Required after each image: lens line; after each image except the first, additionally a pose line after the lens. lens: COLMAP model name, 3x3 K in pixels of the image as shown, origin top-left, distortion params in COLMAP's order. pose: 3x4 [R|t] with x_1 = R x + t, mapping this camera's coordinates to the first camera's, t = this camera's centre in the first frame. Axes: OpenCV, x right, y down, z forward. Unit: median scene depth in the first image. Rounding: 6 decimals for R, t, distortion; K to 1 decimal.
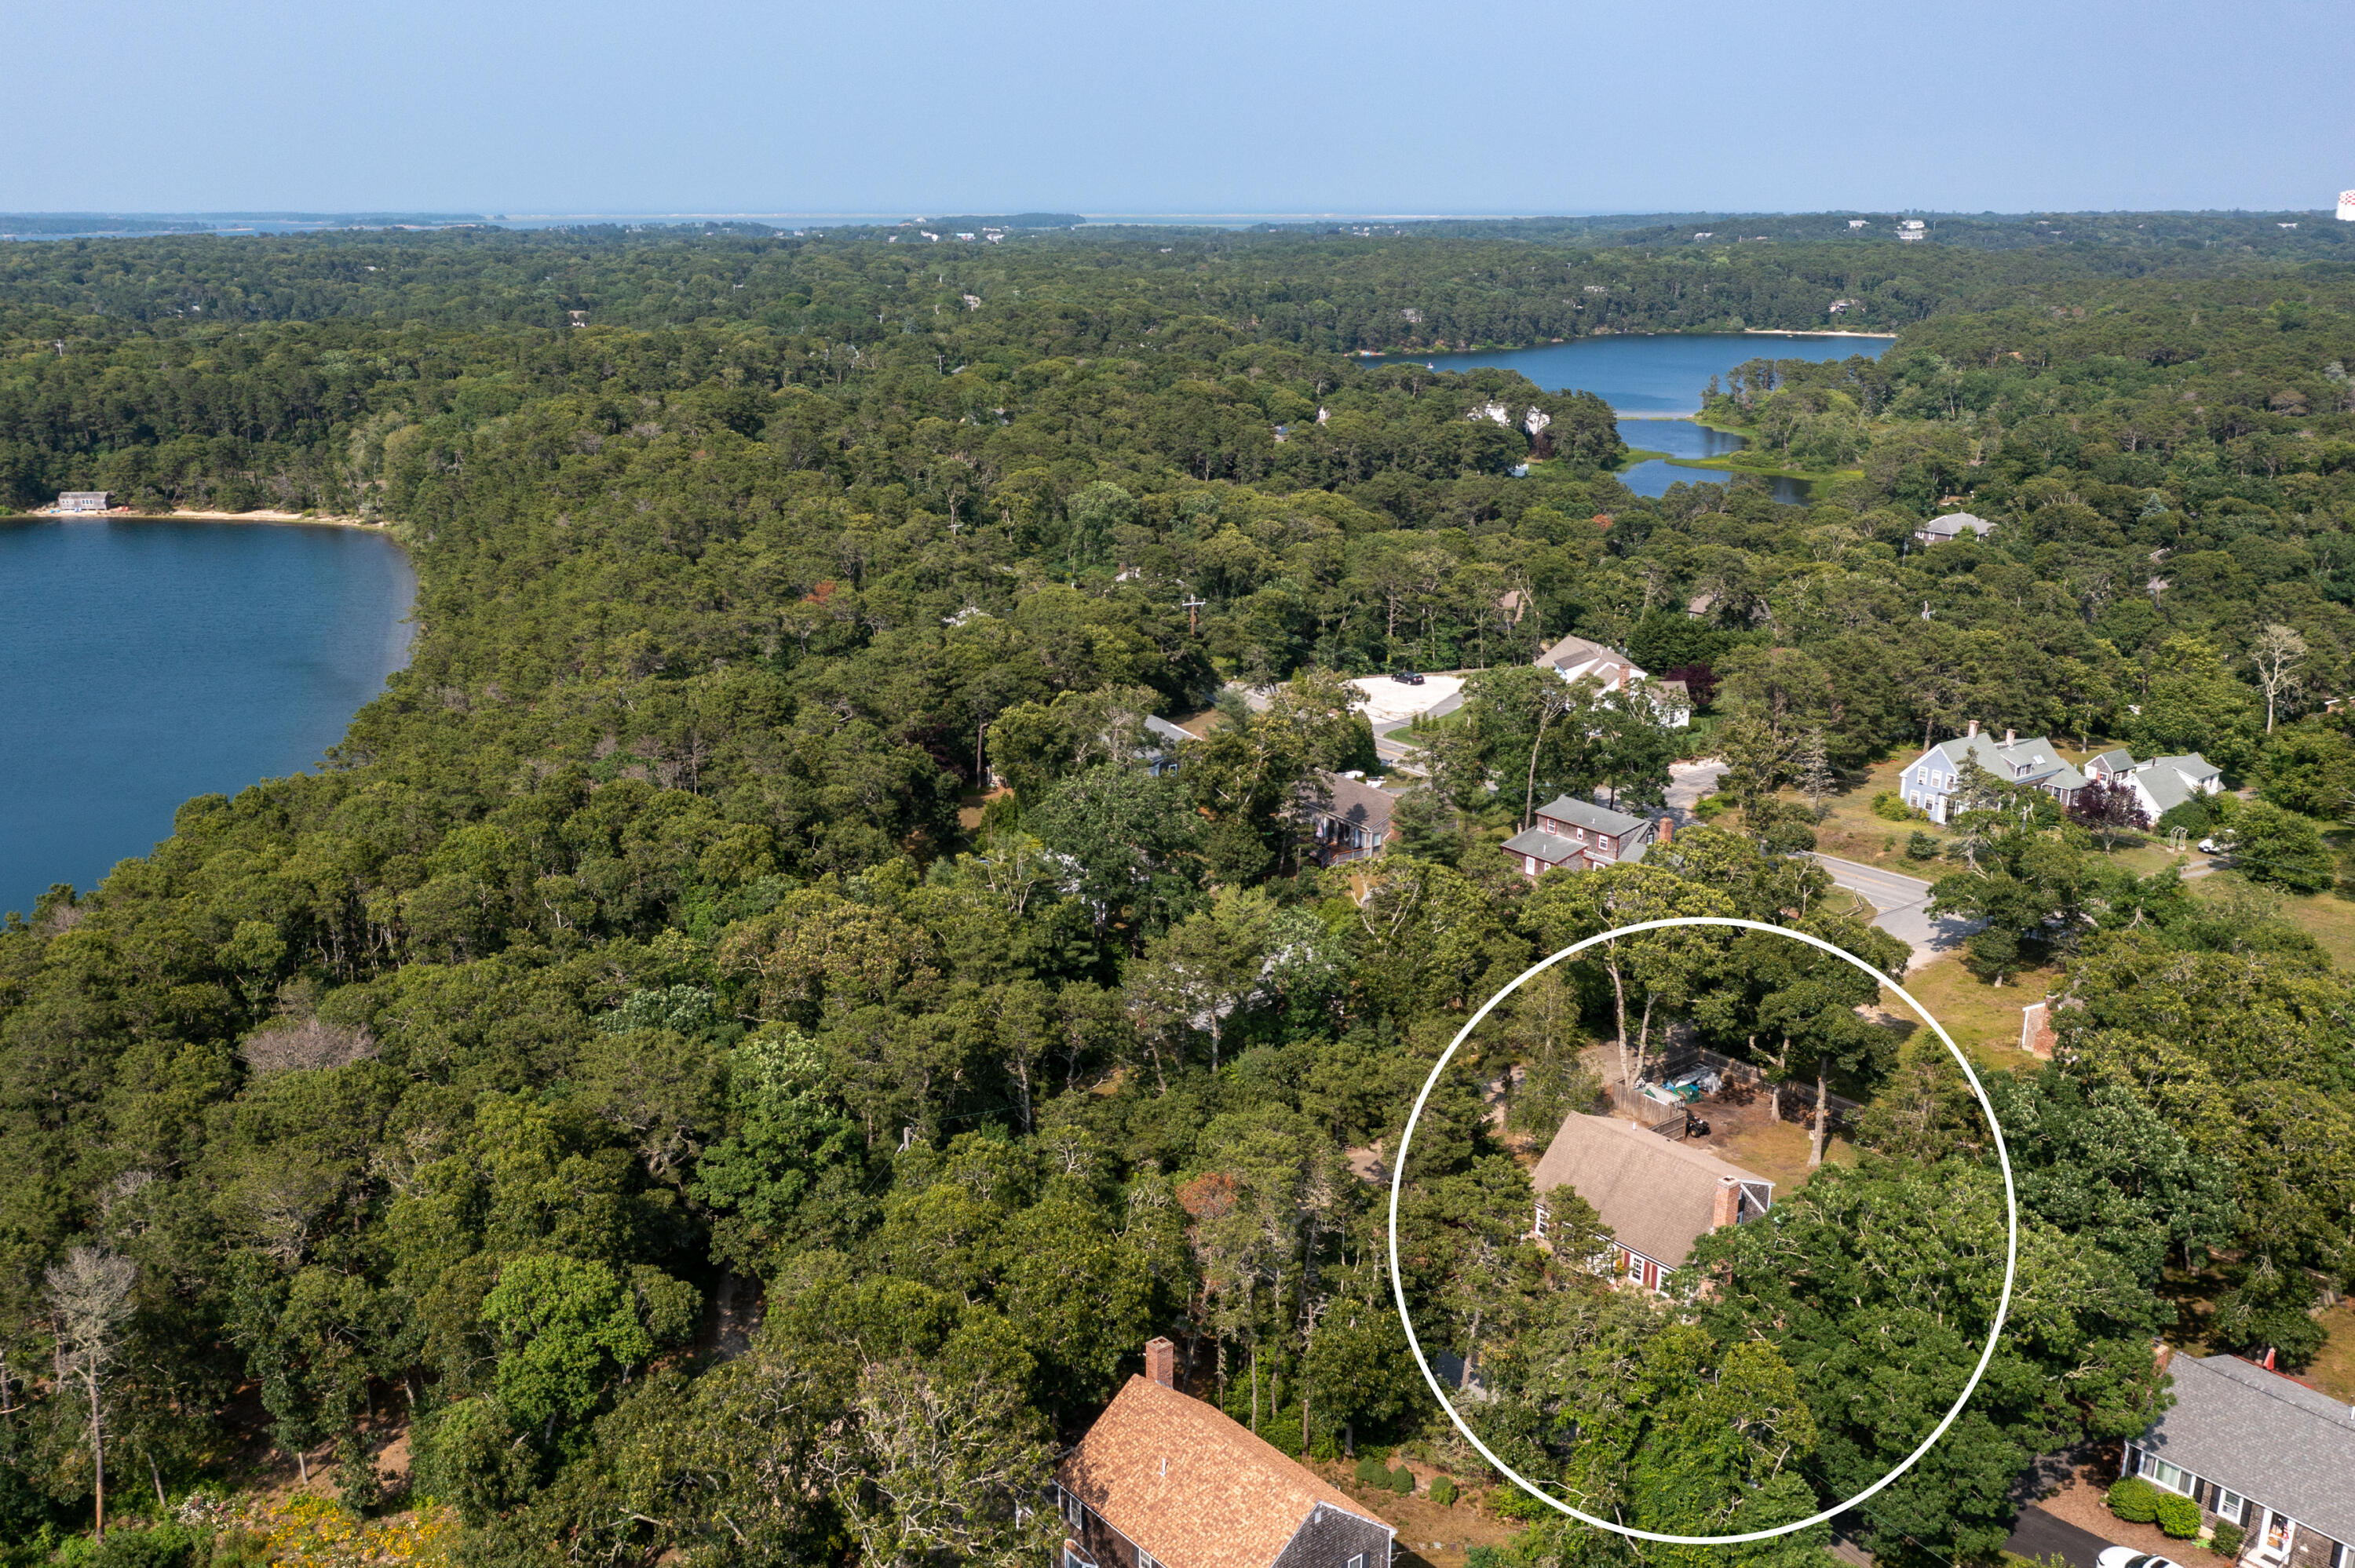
lens RADIAL K [[1838.3, 0, 1177.5], [0, 1838.3, 784.0], [0, 0, 1]] dist [-0.008200, 0.008734]
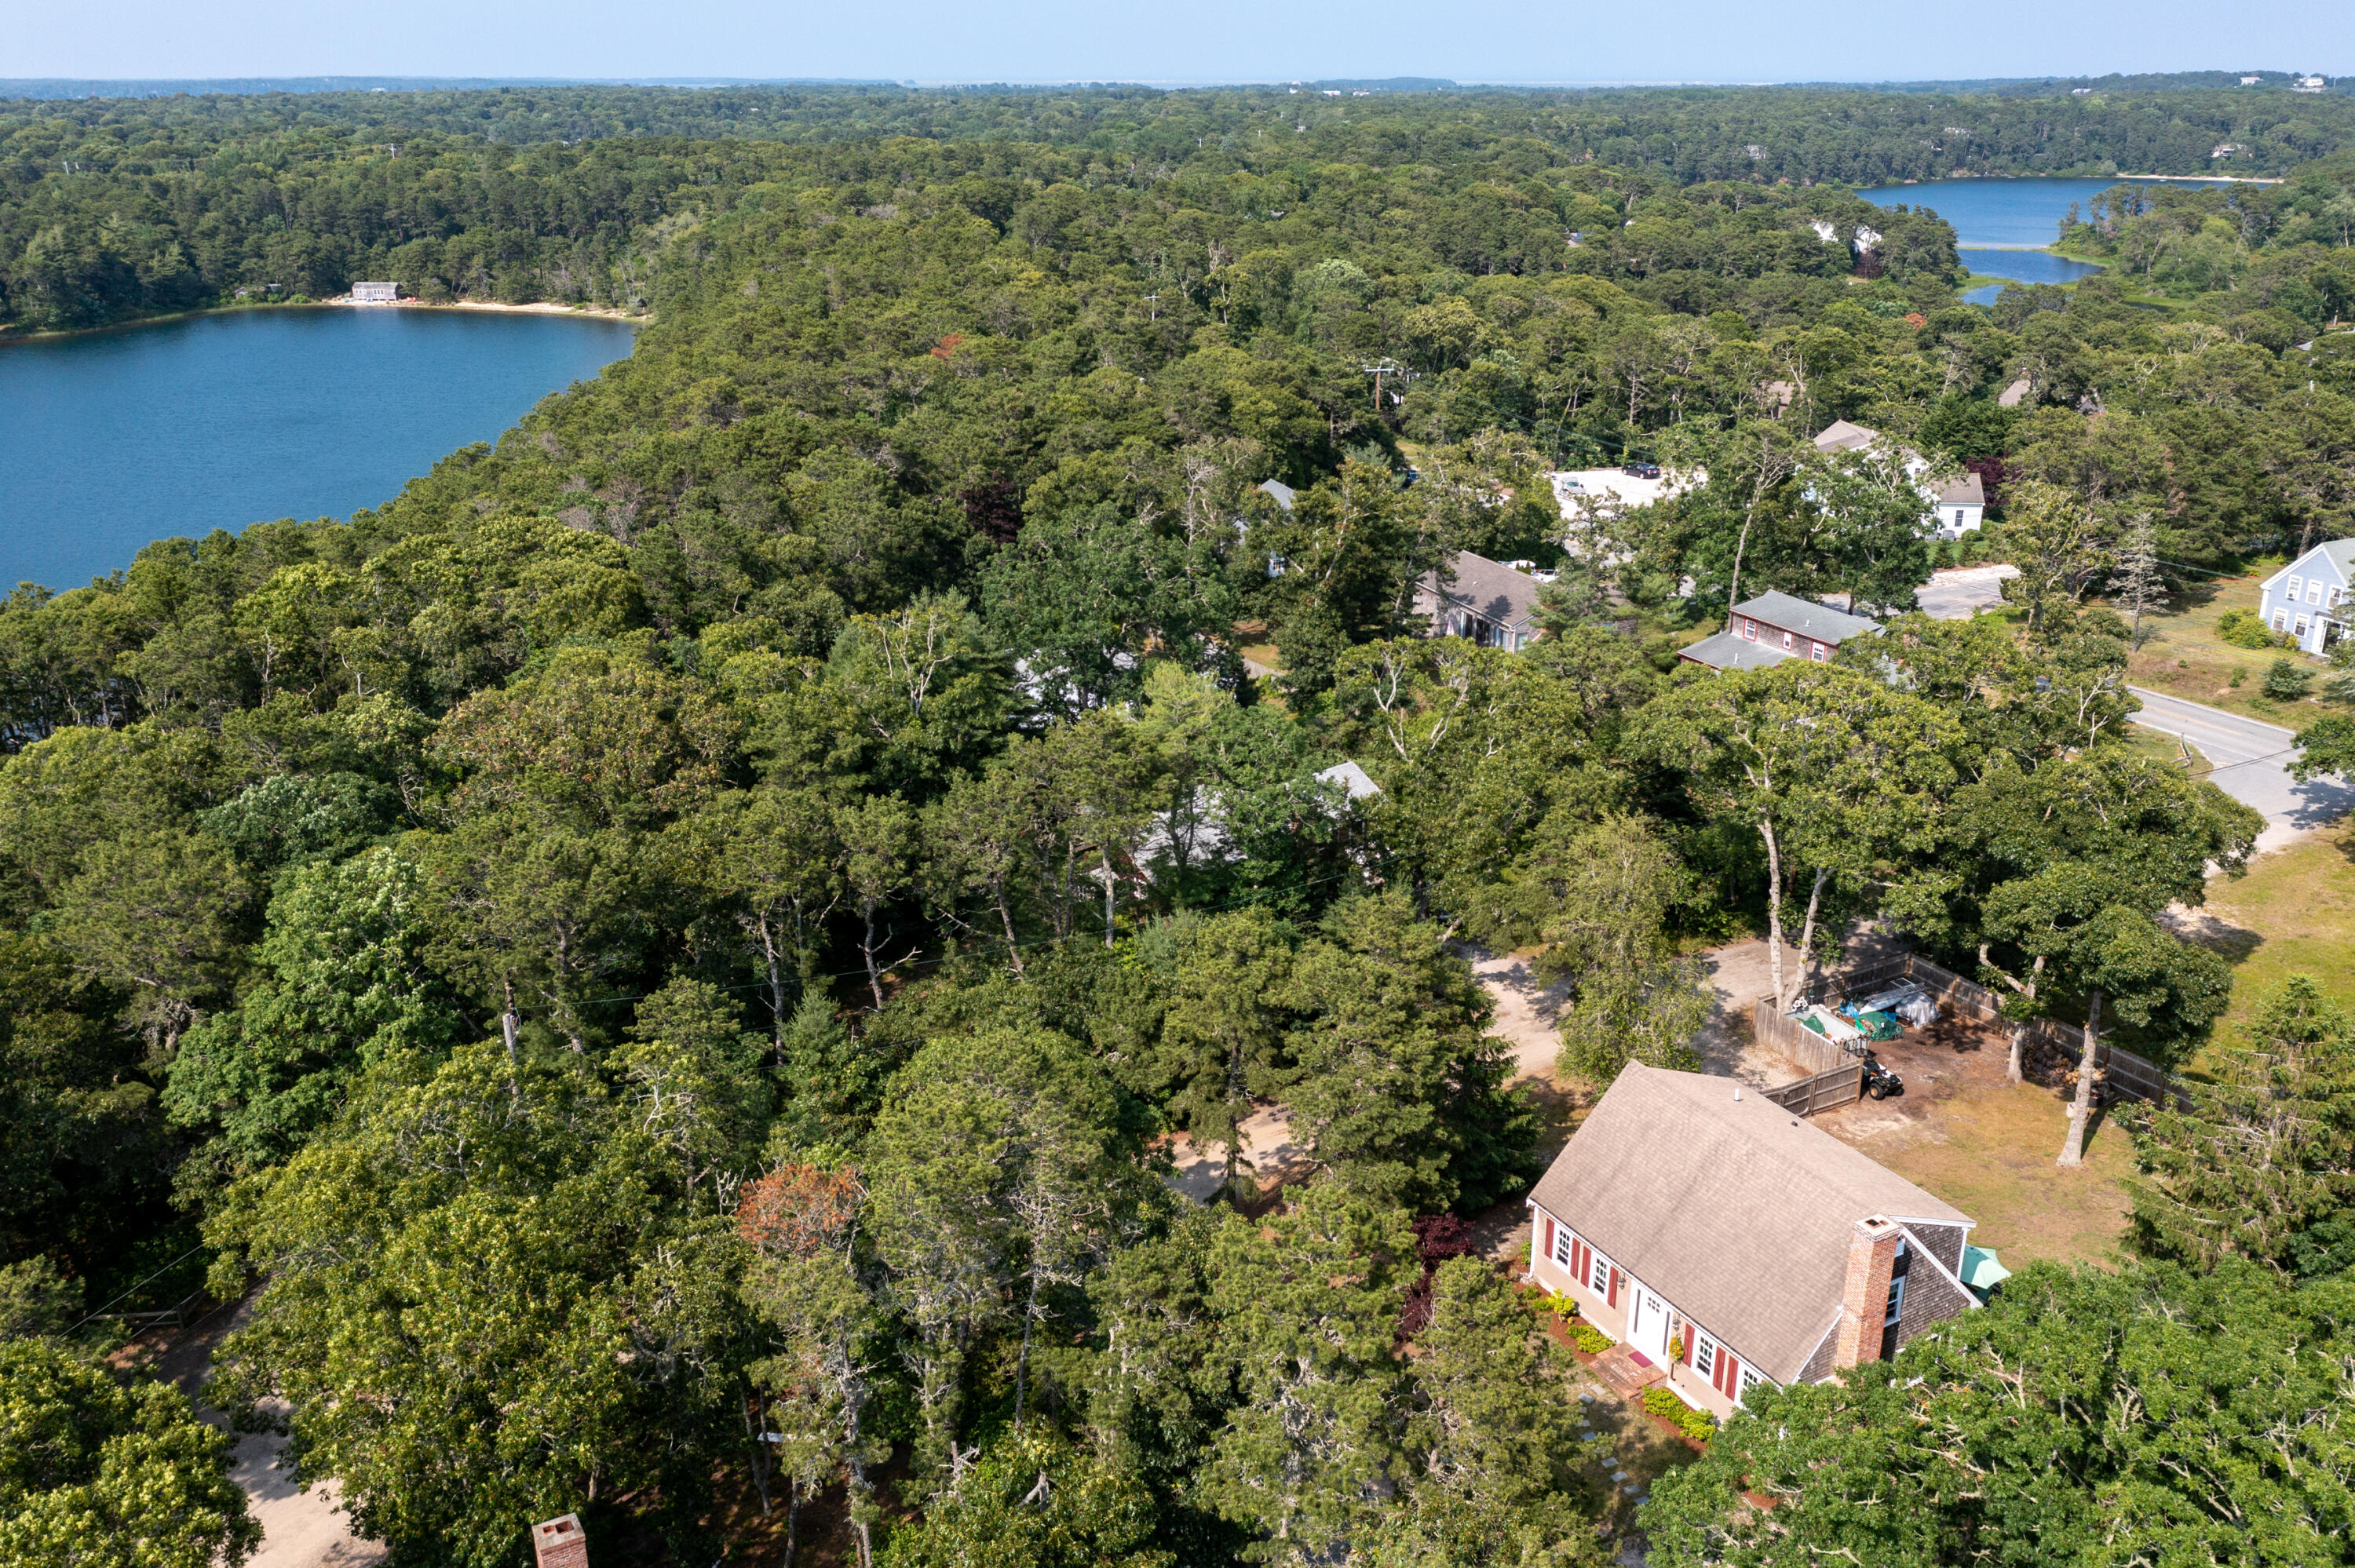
lens RADIAL K [[1848.2, 0, 1225.5], [0, 1848.2, 737.0], [0, 0, 1]] dist [-0.010154, -0.002923]
pose [[0.990178, 0.049603, -0.130714, 0.084173], [-0.041056, 0.996889, 0.067286, 0.021749], [0.133645, -0.061258, 0.989134, 0.216064]]
